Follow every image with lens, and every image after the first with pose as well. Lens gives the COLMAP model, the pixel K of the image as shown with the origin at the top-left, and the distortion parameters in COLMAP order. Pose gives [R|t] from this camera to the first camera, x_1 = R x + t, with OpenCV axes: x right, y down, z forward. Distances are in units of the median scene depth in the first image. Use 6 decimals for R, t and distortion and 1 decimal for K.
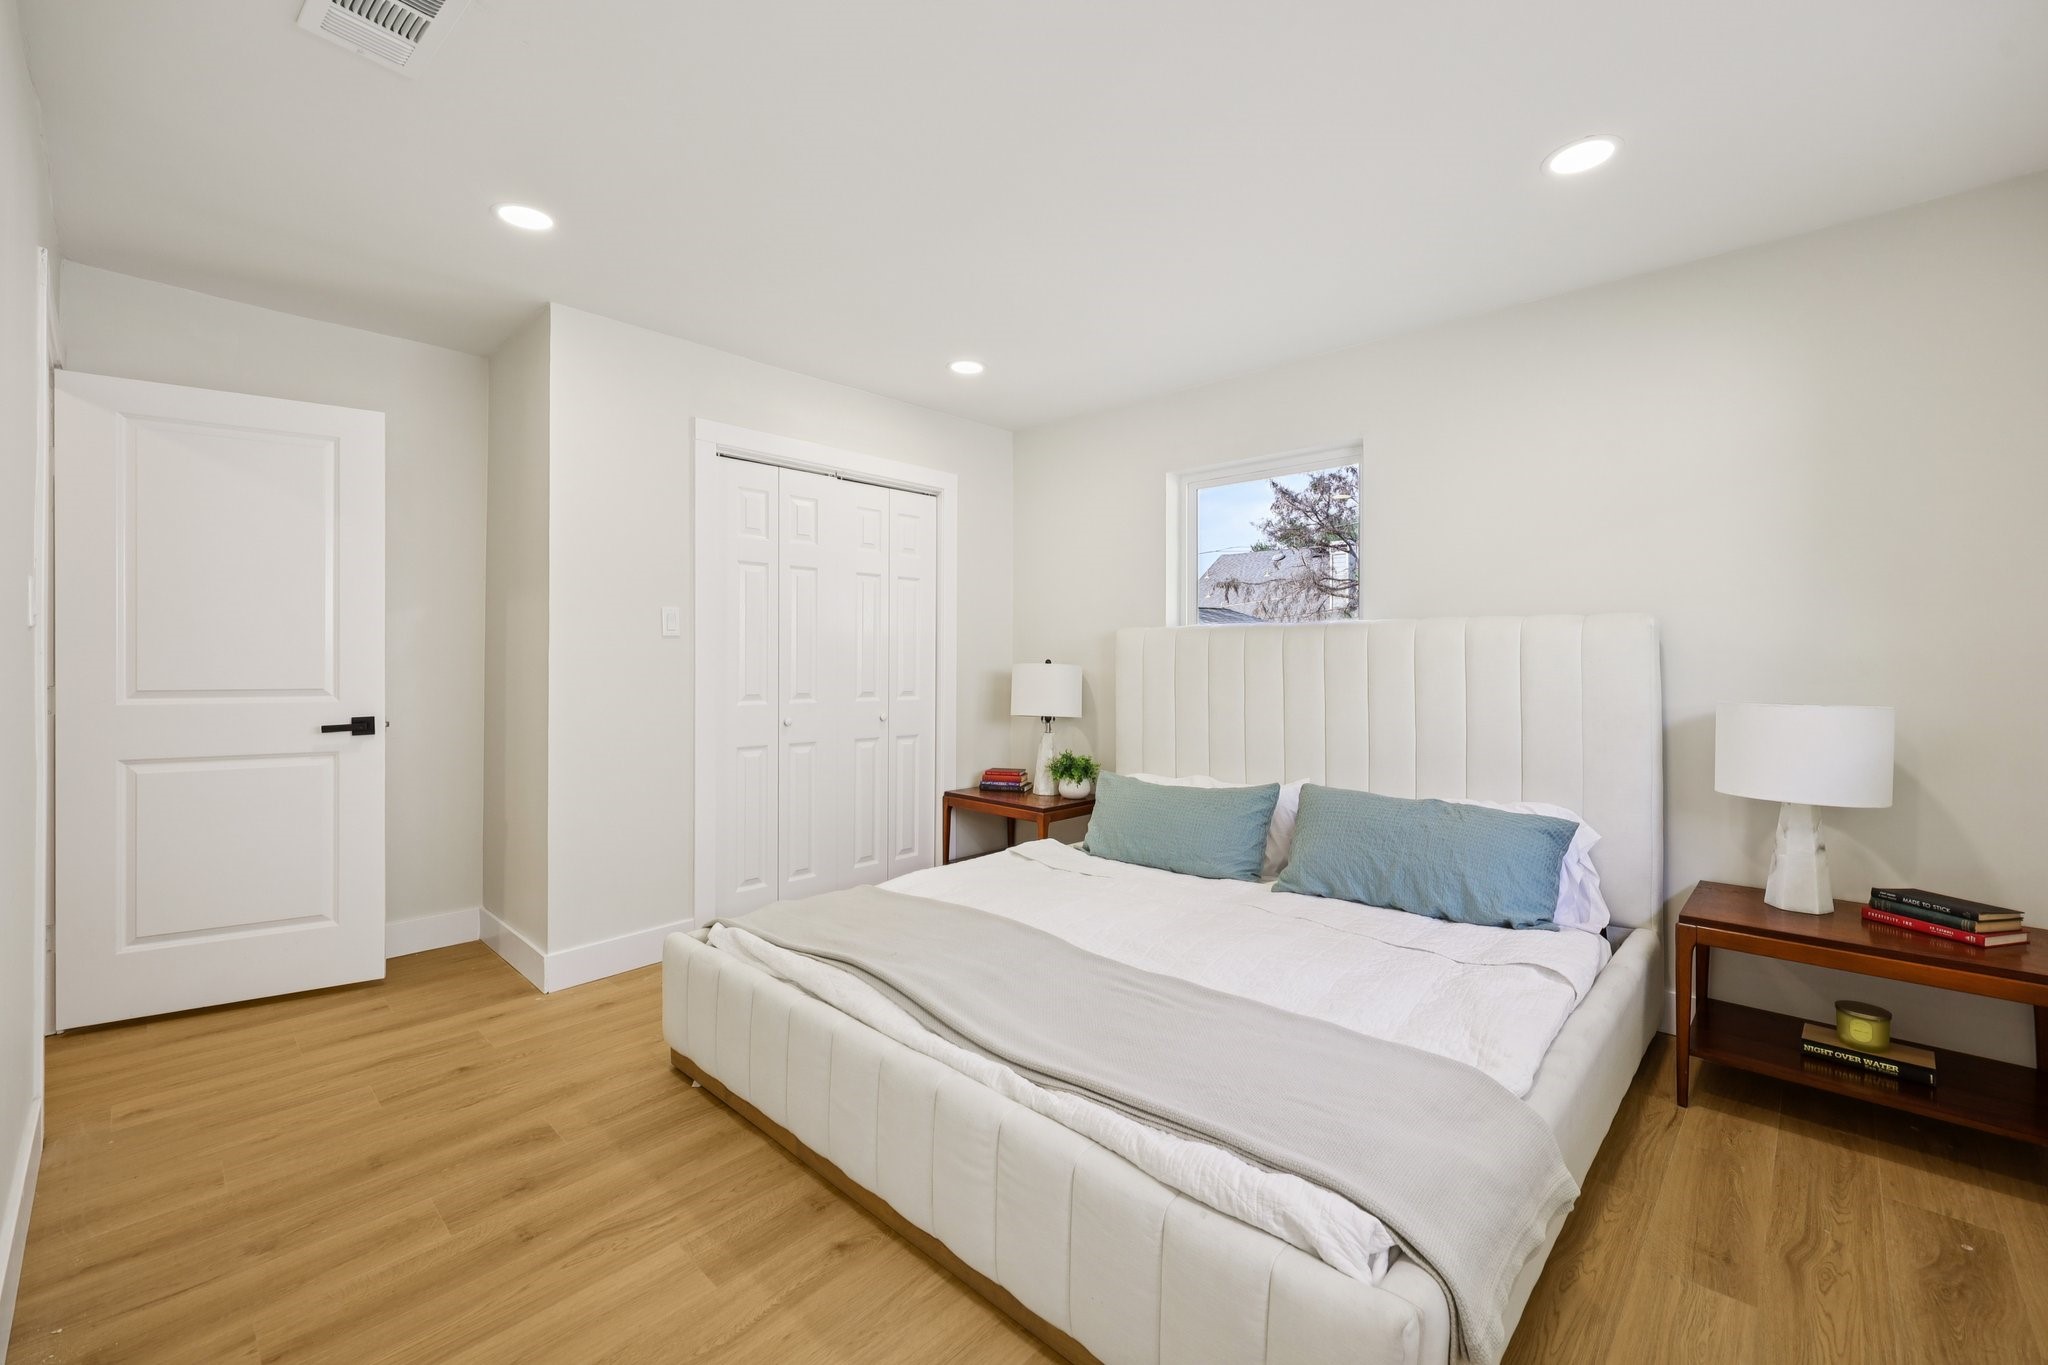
lens RADIAL K [[843.6, 0, 1018.2], [0, 843.6, 673.0], [0, 0, 1]] dist [0.003832, 0.000449]
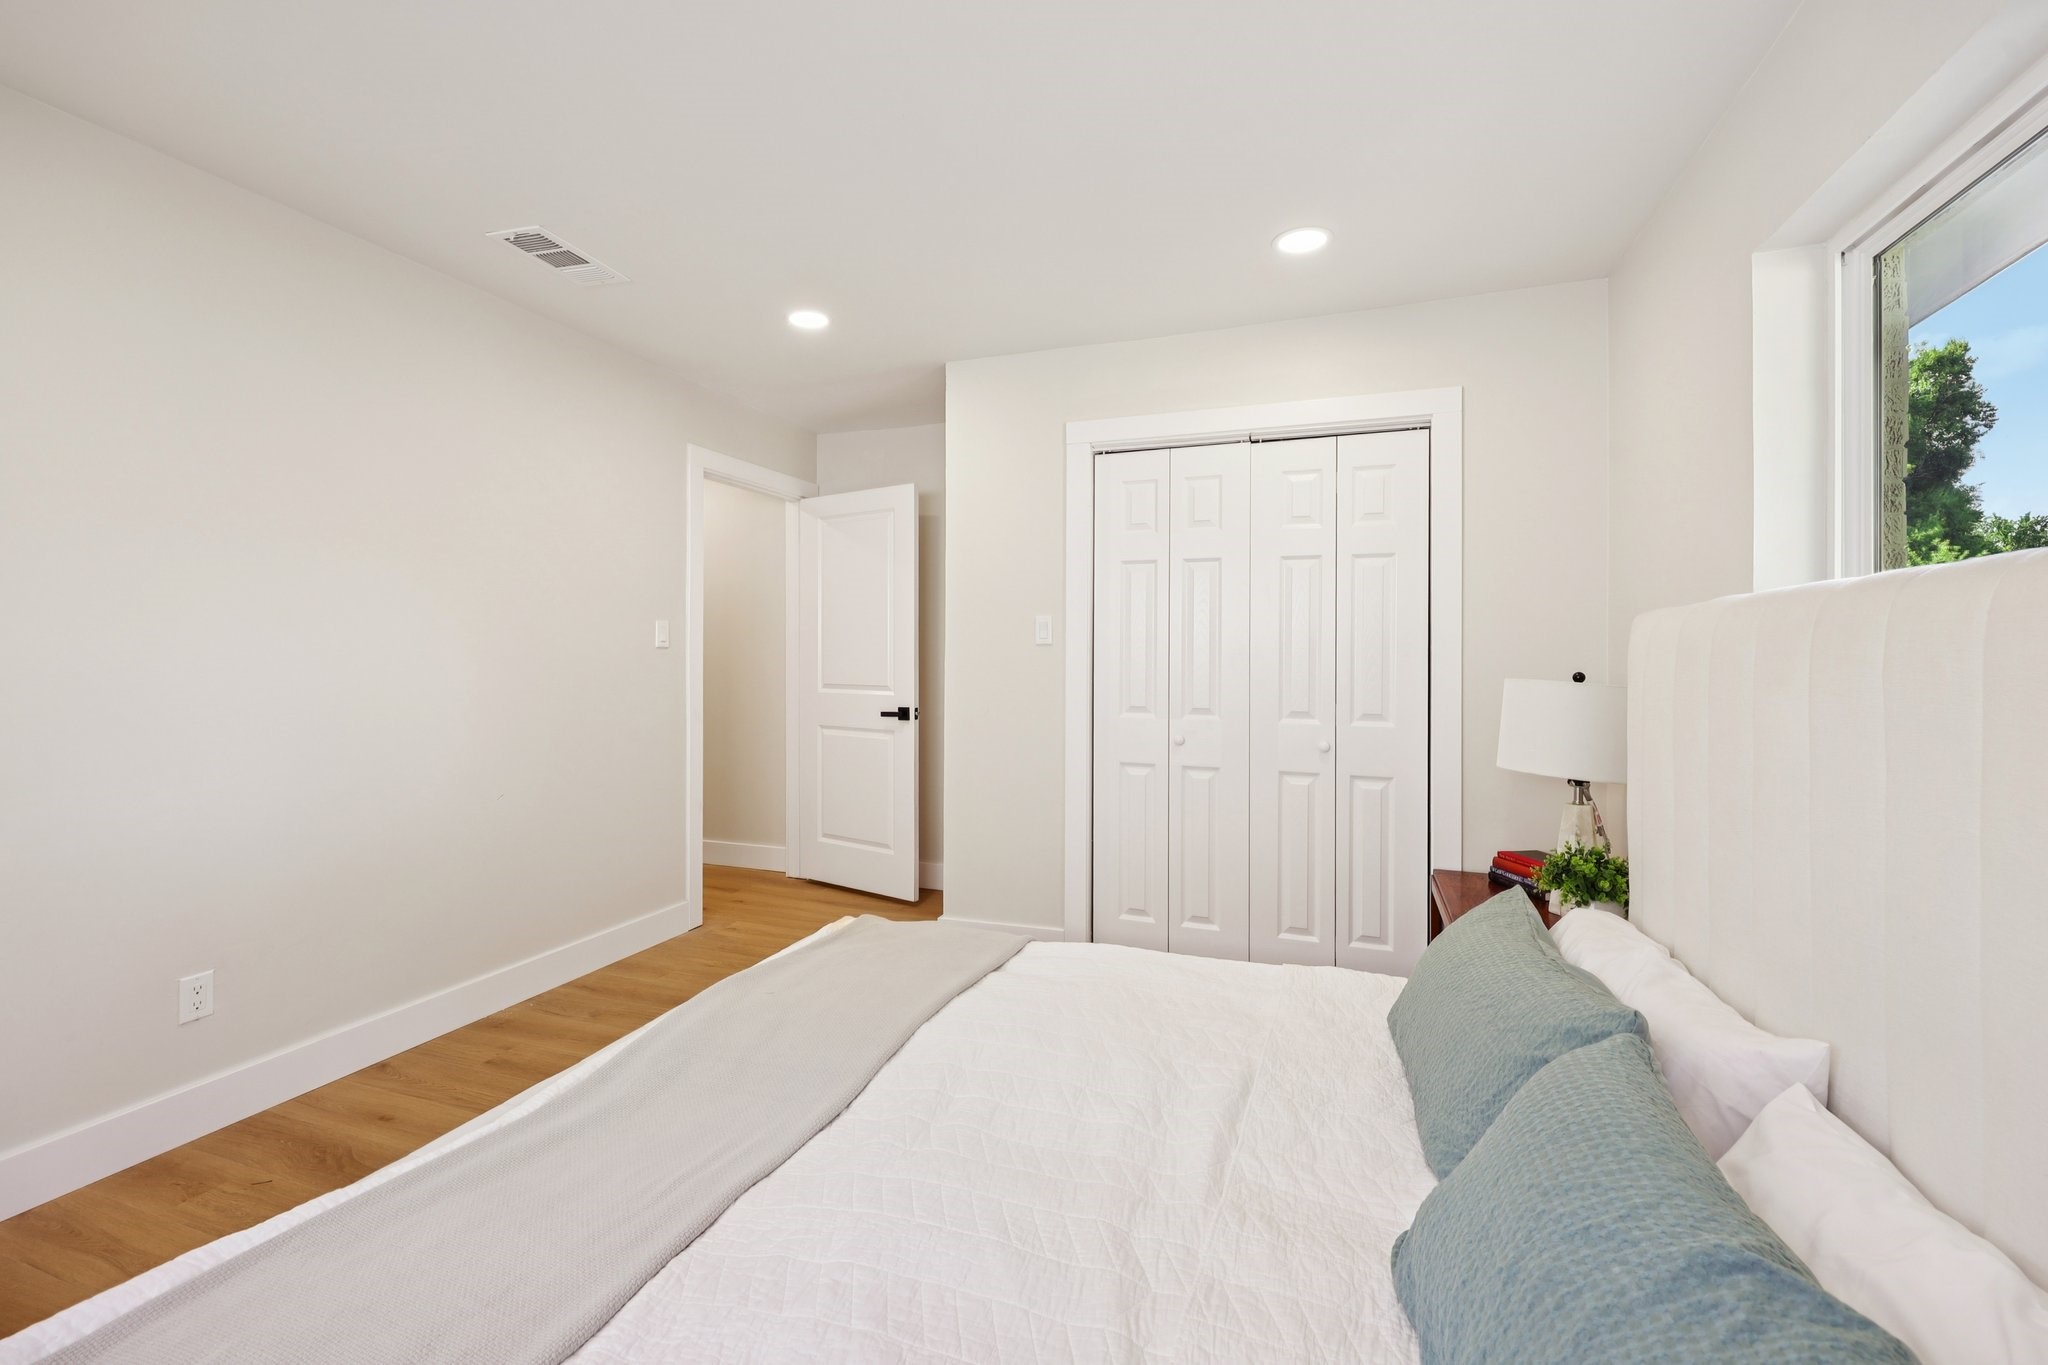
lens RADIAL K [[843.6, 0, 1018.5], [0, 843.6, 664.0], [0, 0, 1]] dist [0.003832, 0.000449]
pose [[0.397587, 0.004125, -0.917555, 0.582084], [-0.018993, 0.999813, -0.003735, -0.017563], [0.917368, 0.018912, 0.397591, 0.642974]]
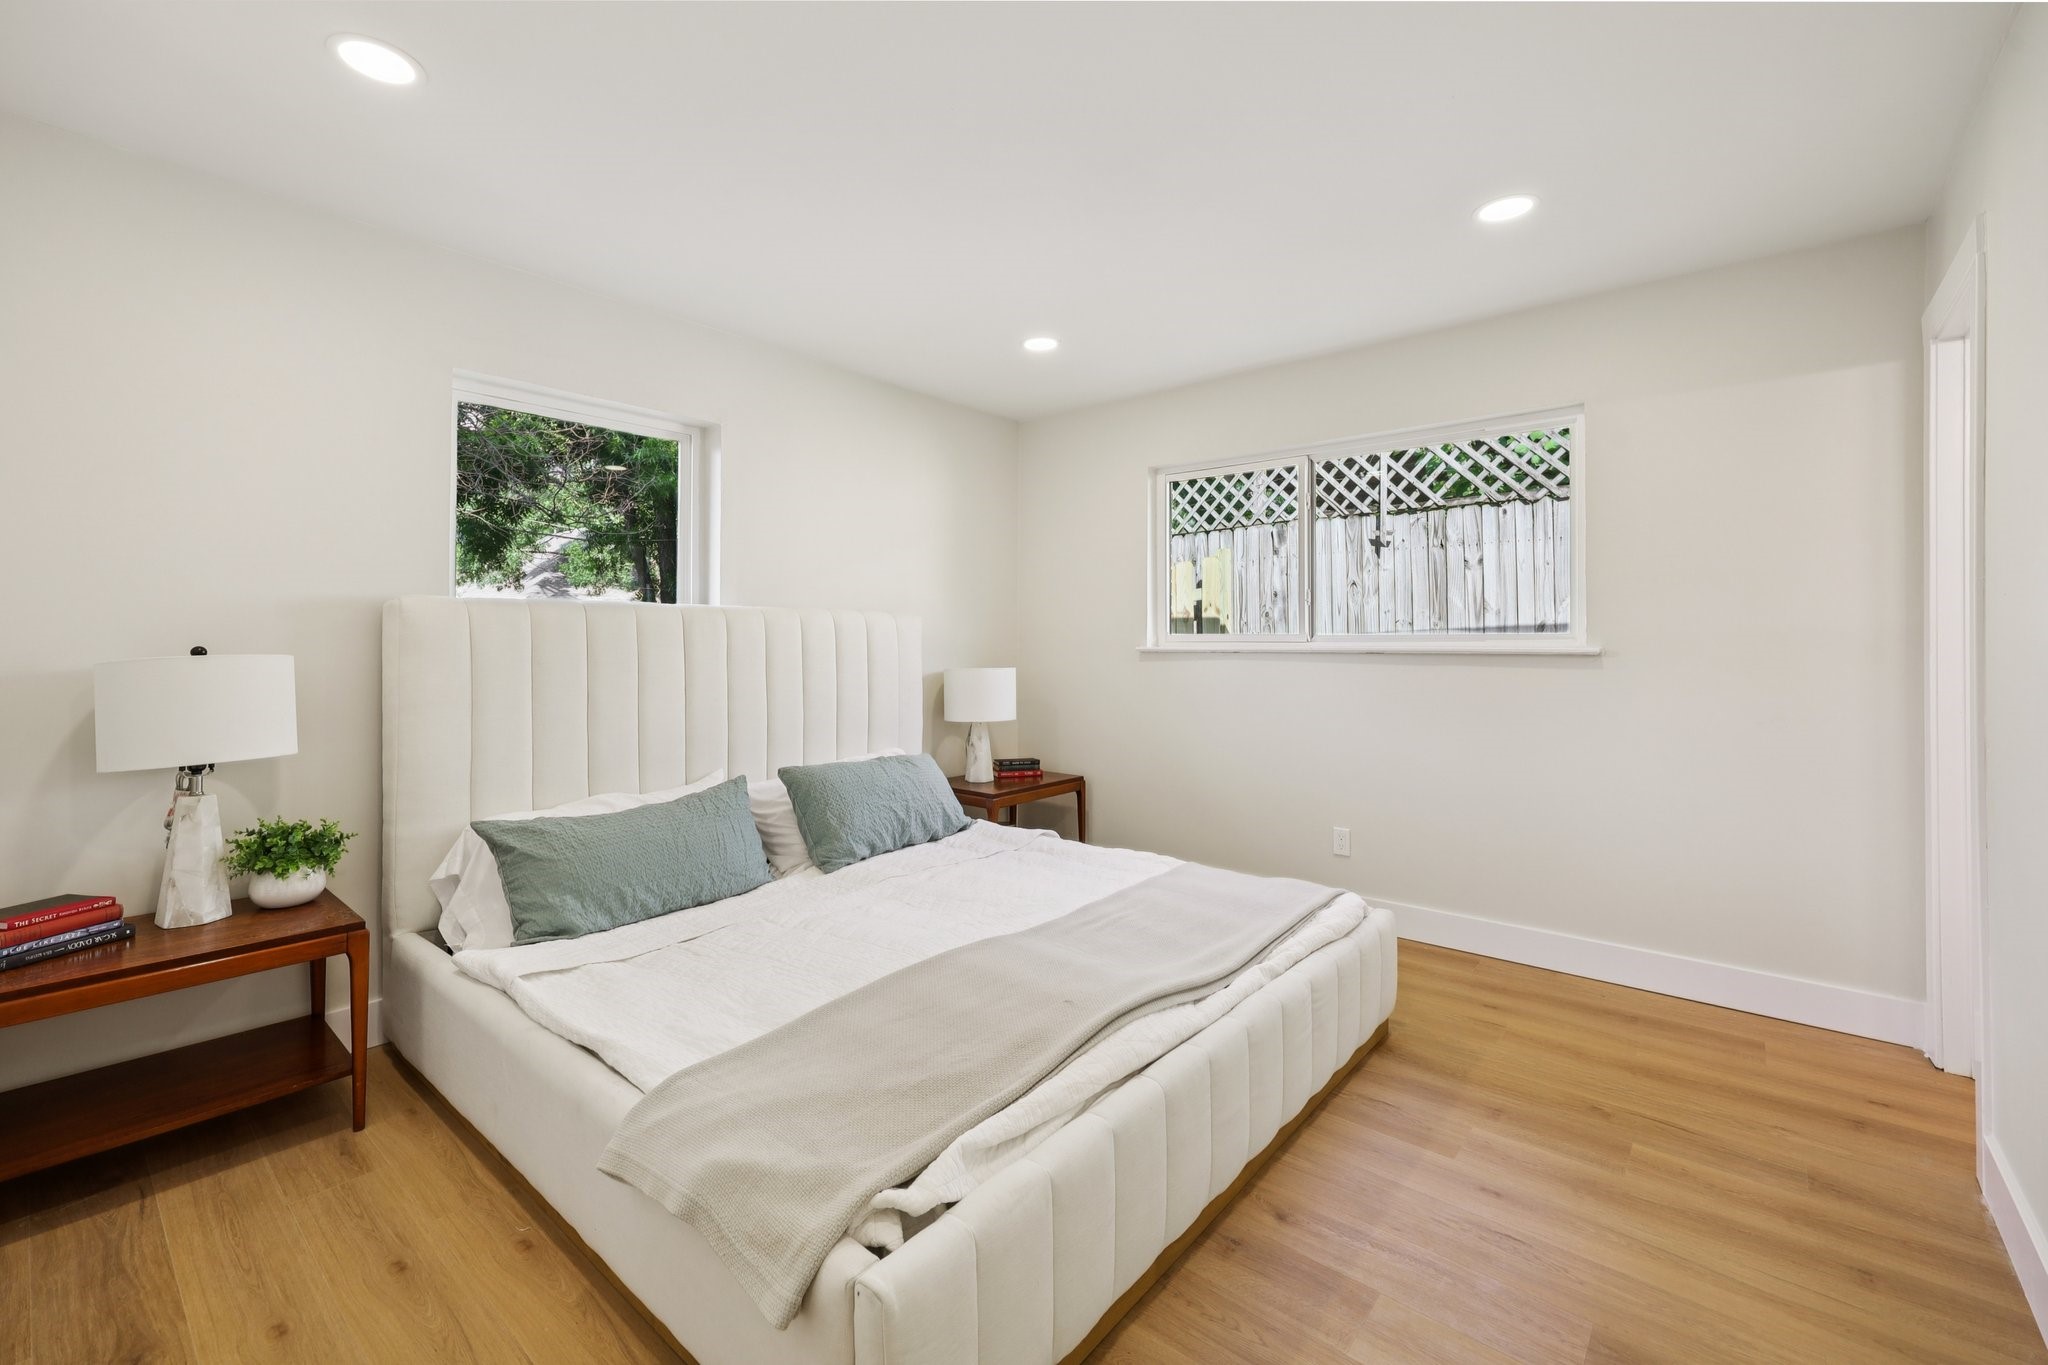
lens RADIAL K [[843.6, 0, 1036.2], [0, 843.6, 644.3], [0, 0, 1]] dist [0.003832, 0.000449]
pose [[-0.060867, -0.005020, 0.998133, -0.707504], [0.016995, 0.999837, 0.006065, -0.018176], [-0.998001, 0.017333, -0.060772, 0.783918]]
